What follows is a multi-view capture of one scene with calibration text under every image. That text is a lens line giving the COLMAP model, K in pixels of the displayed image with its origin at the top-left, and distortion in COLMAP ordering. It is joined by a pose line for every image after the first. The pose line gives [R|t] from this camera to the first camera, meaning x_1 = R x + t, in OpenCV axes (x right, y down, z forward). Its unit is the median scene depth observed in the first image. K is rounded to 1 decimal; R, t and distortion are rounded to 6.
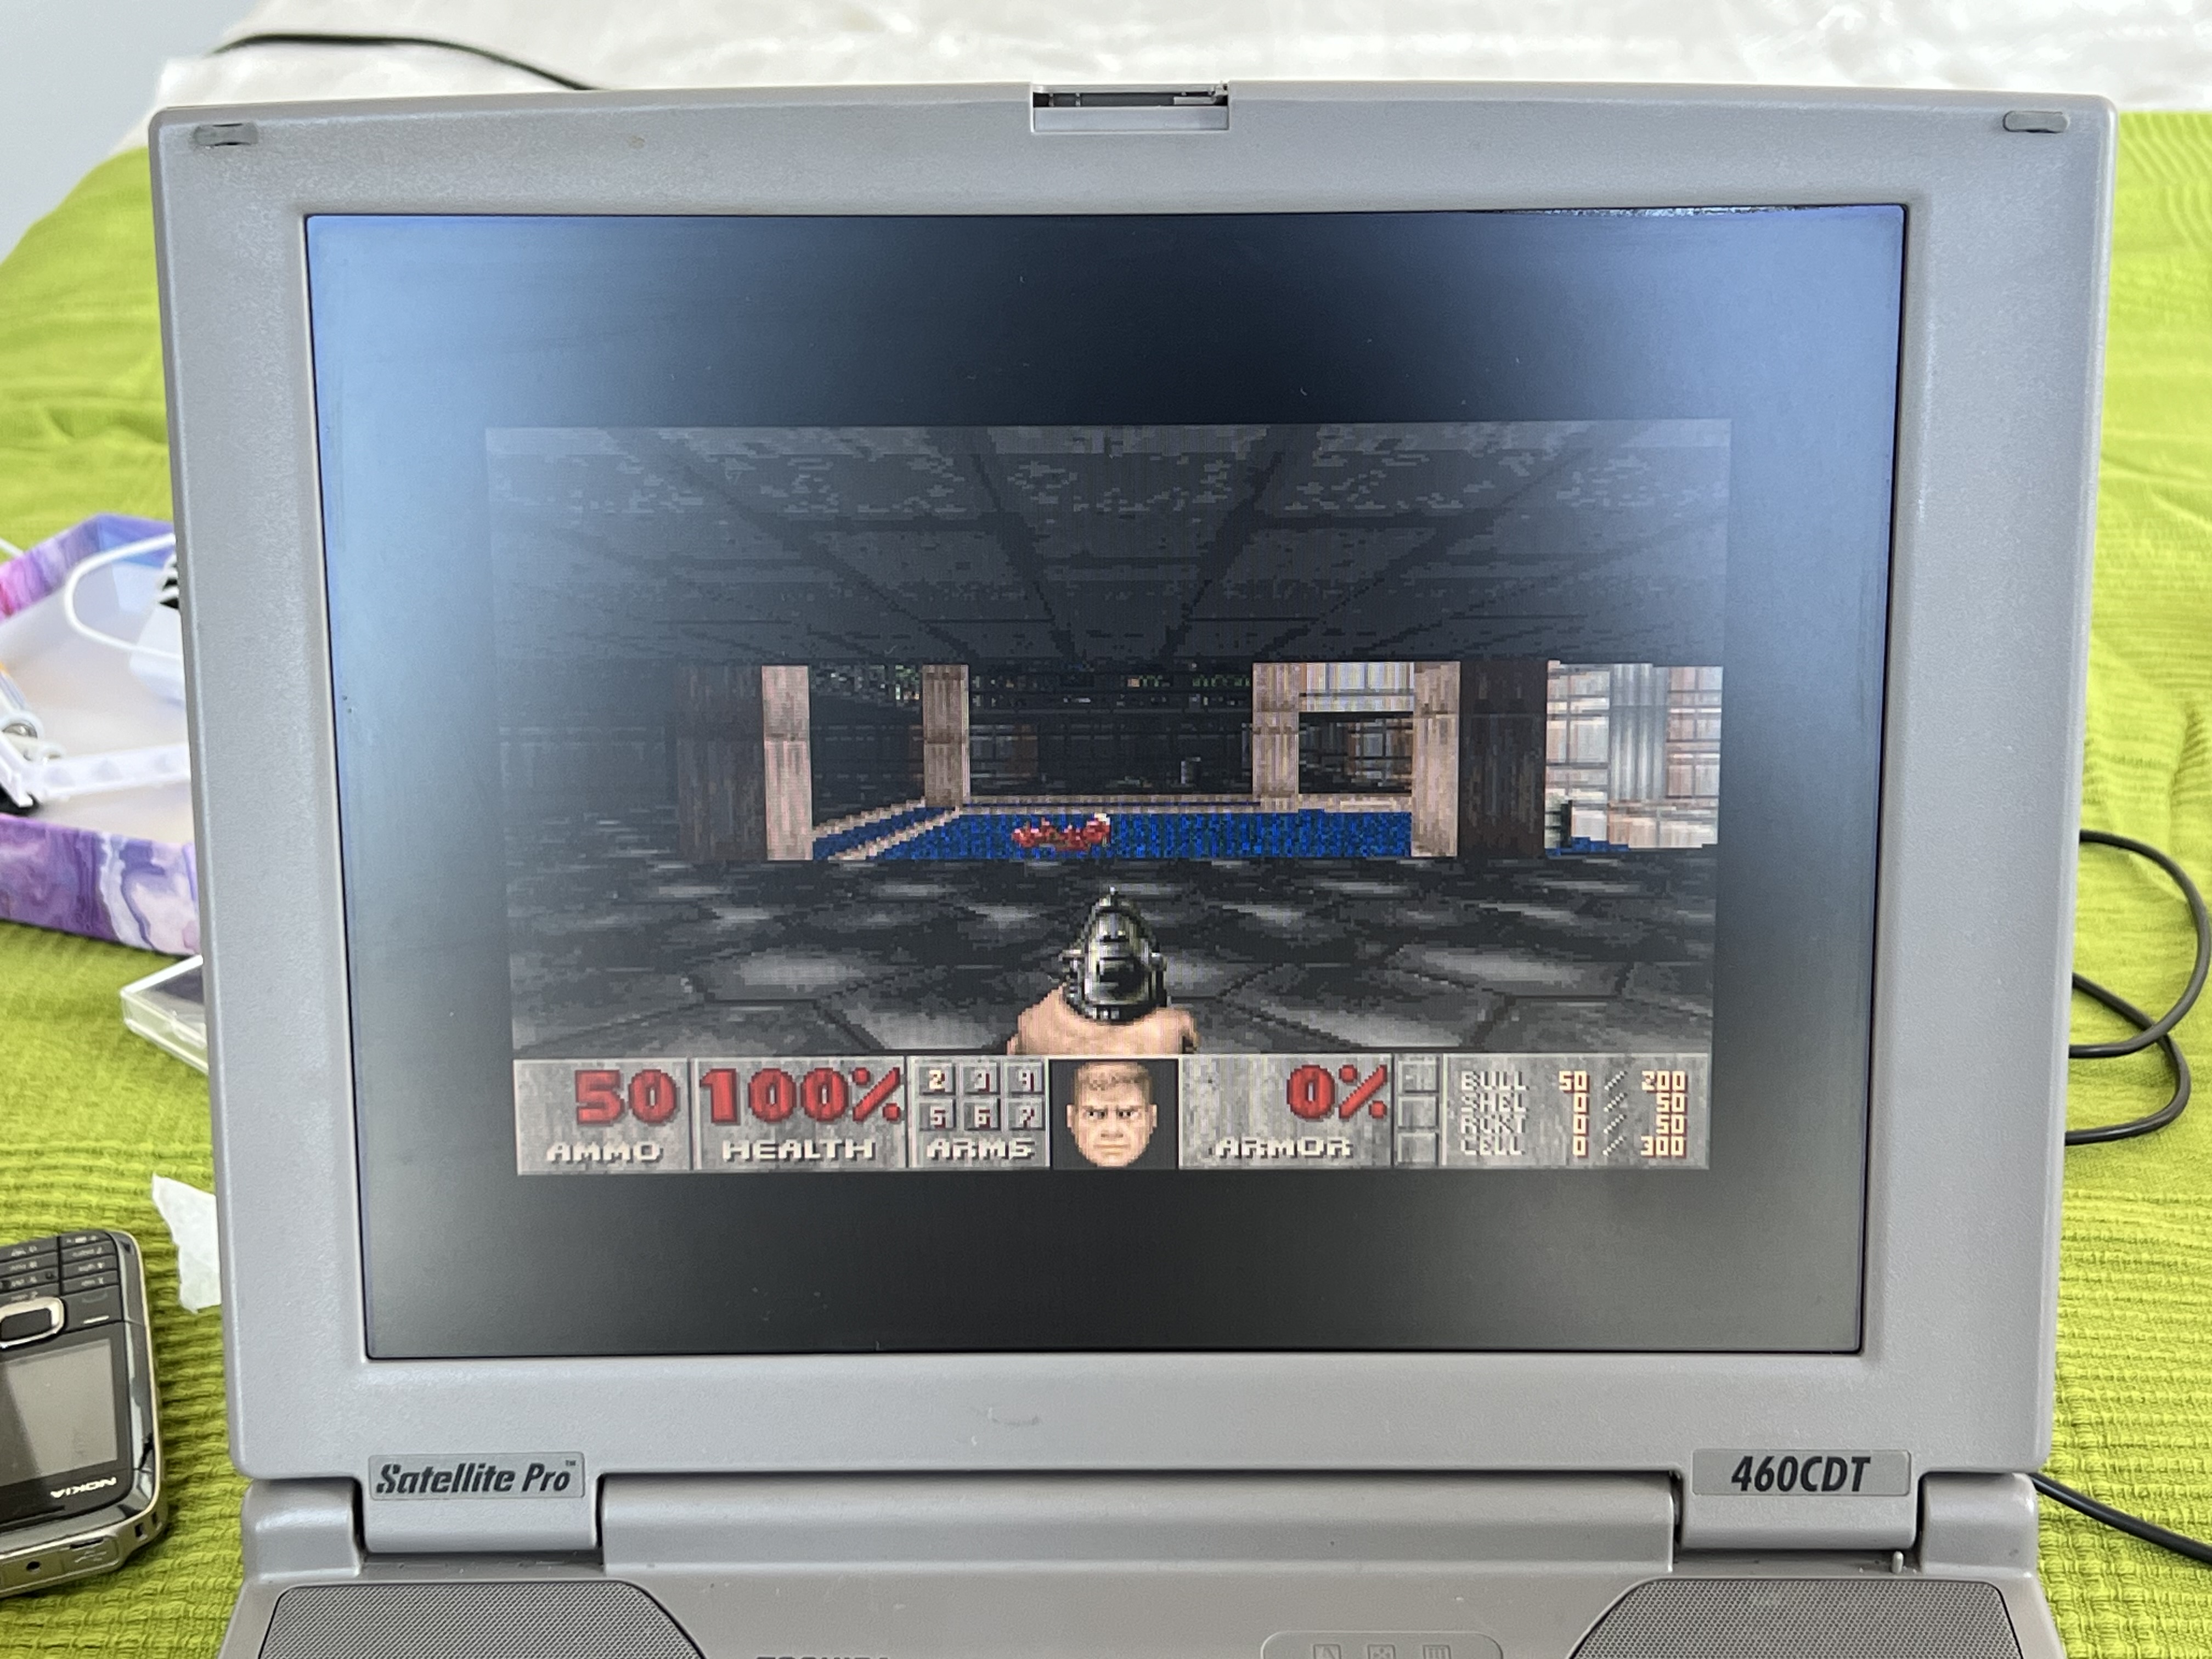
lens RADIAL K [[3222.2, 0, 1105.8], [0, 3222.2, 839.3], [0, 0, 1]] dist [0.106776, 0.000000]
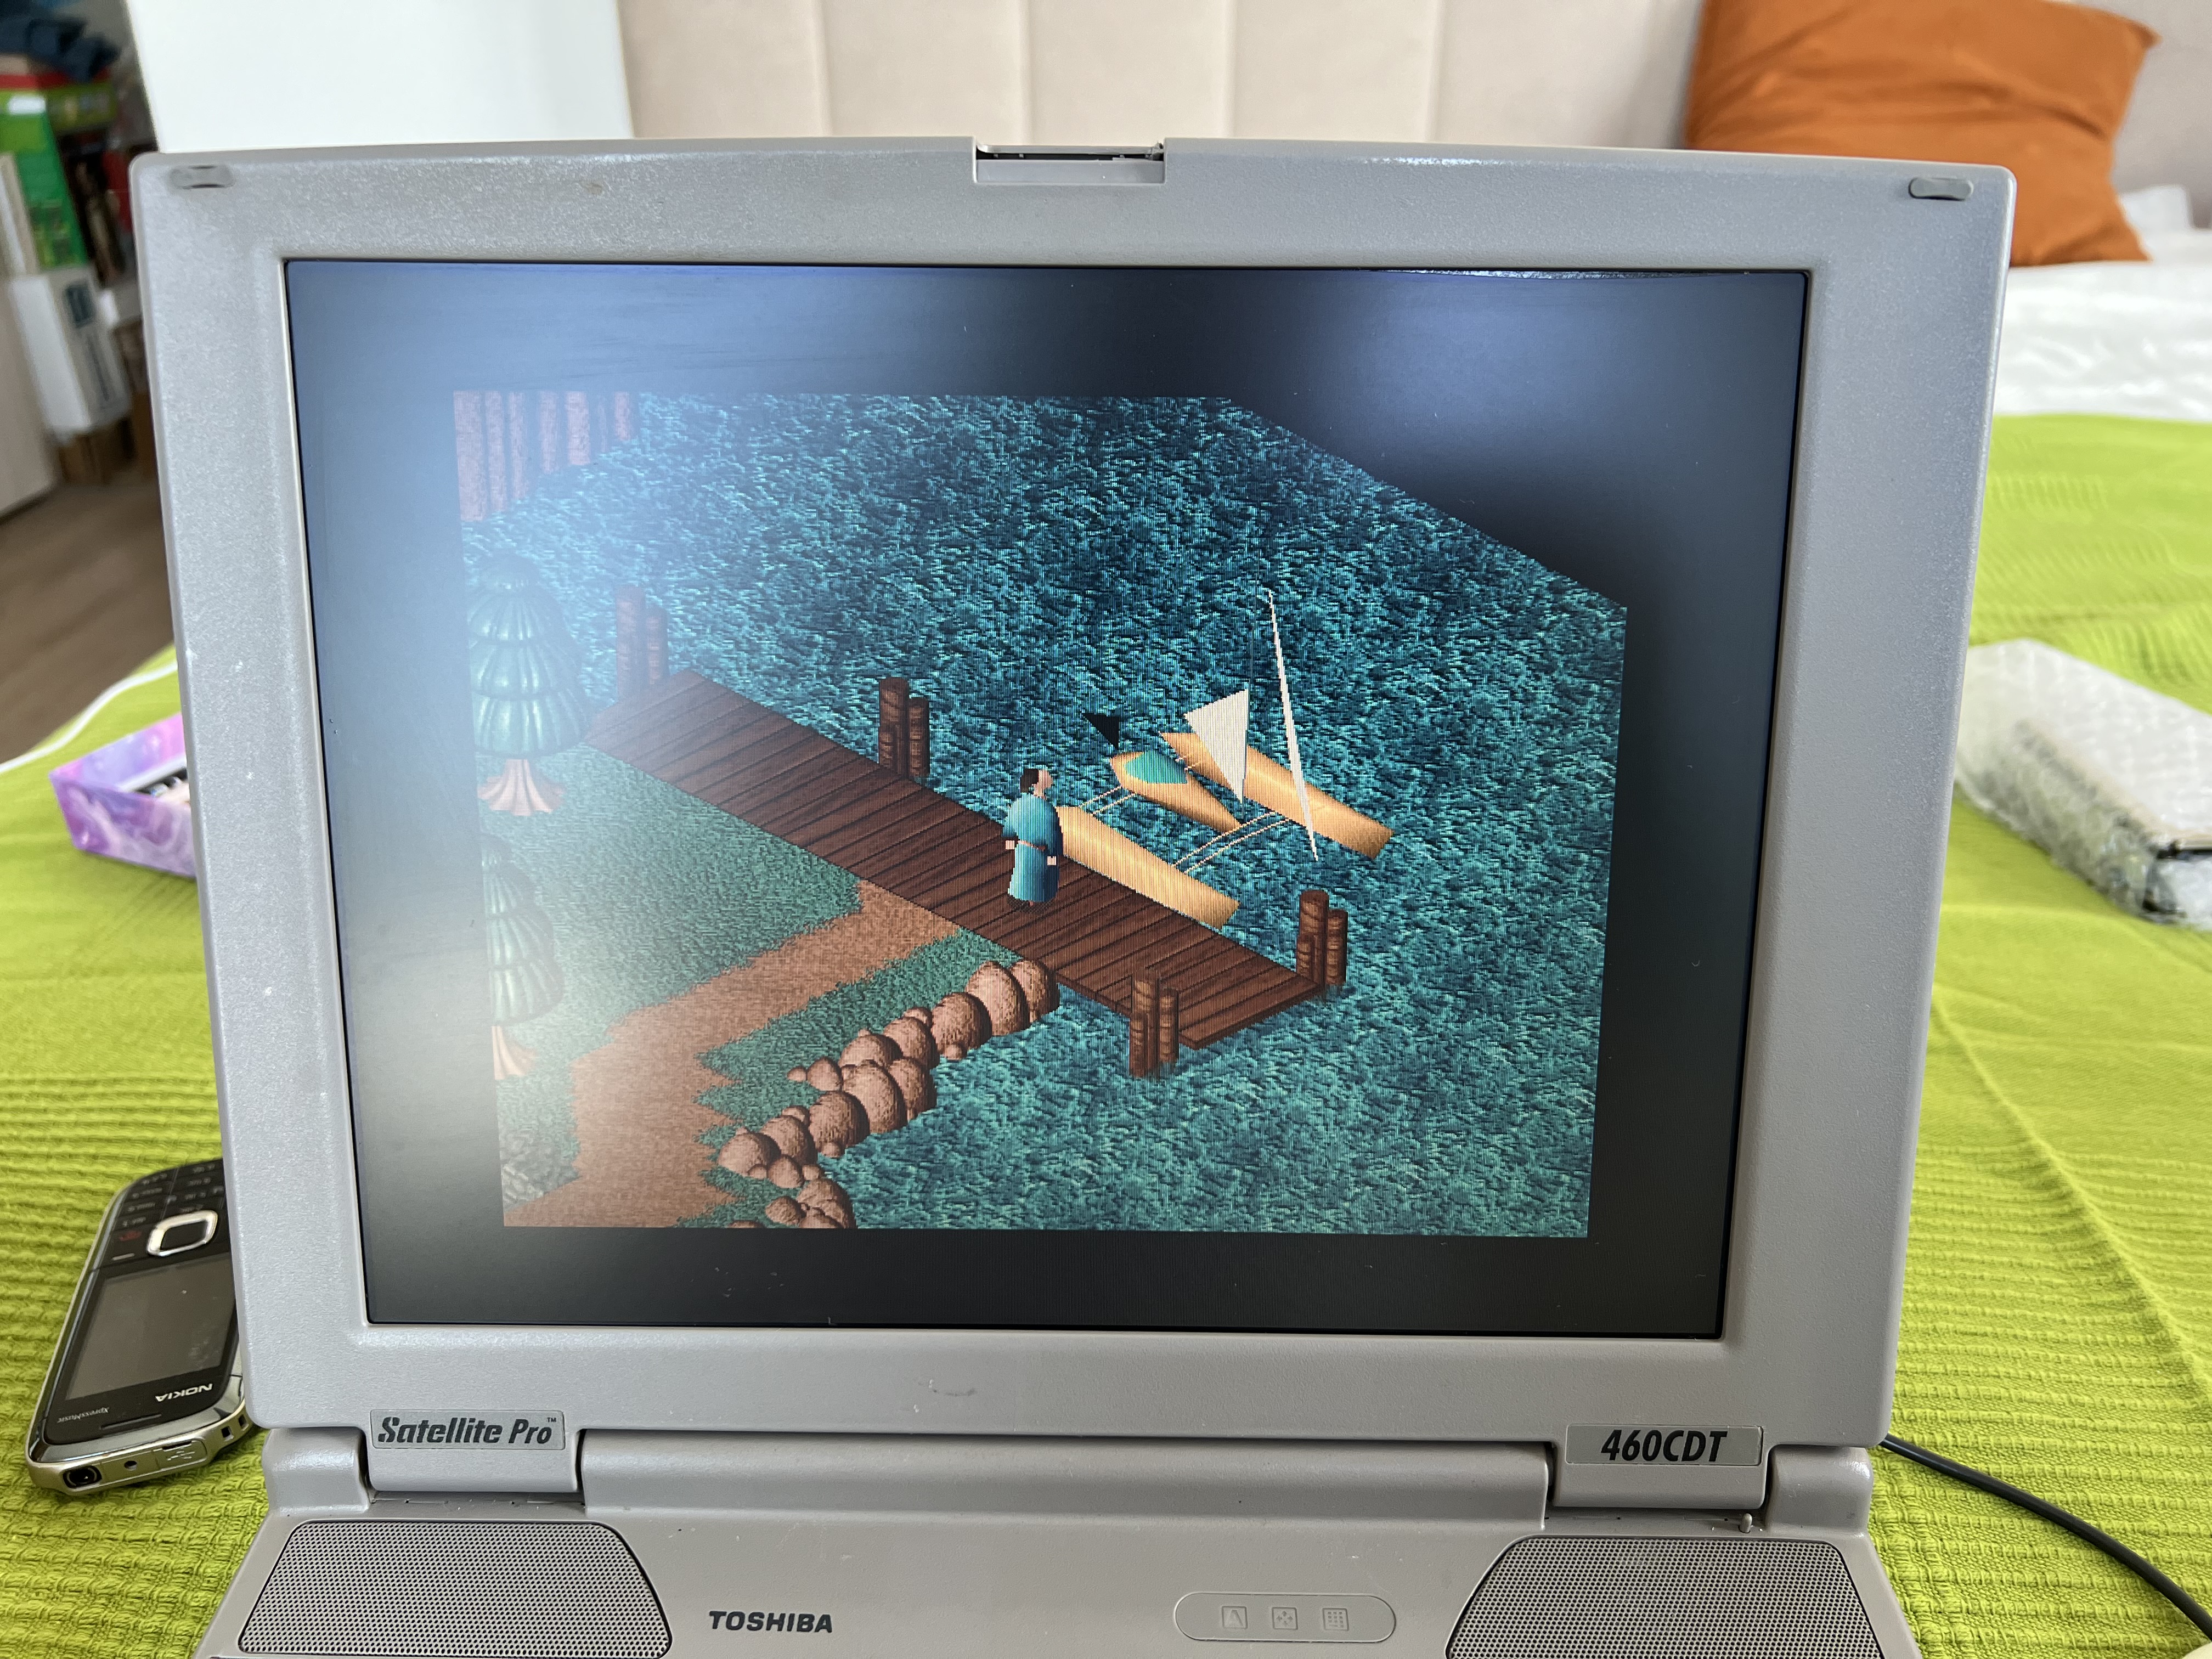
lens RADIAL K [[1669.4, 0, 1104.4], [0, 1669.4, 818.5], [0, 0, 1]] dist [0.002397, 0.000734]
pose [[0.999879, 0.015417, -0.002226, 0.021284], [-0.015445, 0.999793, -0.013245, -0.007810], [0.002021, 0.013278, 0.999910, 0.427243]]
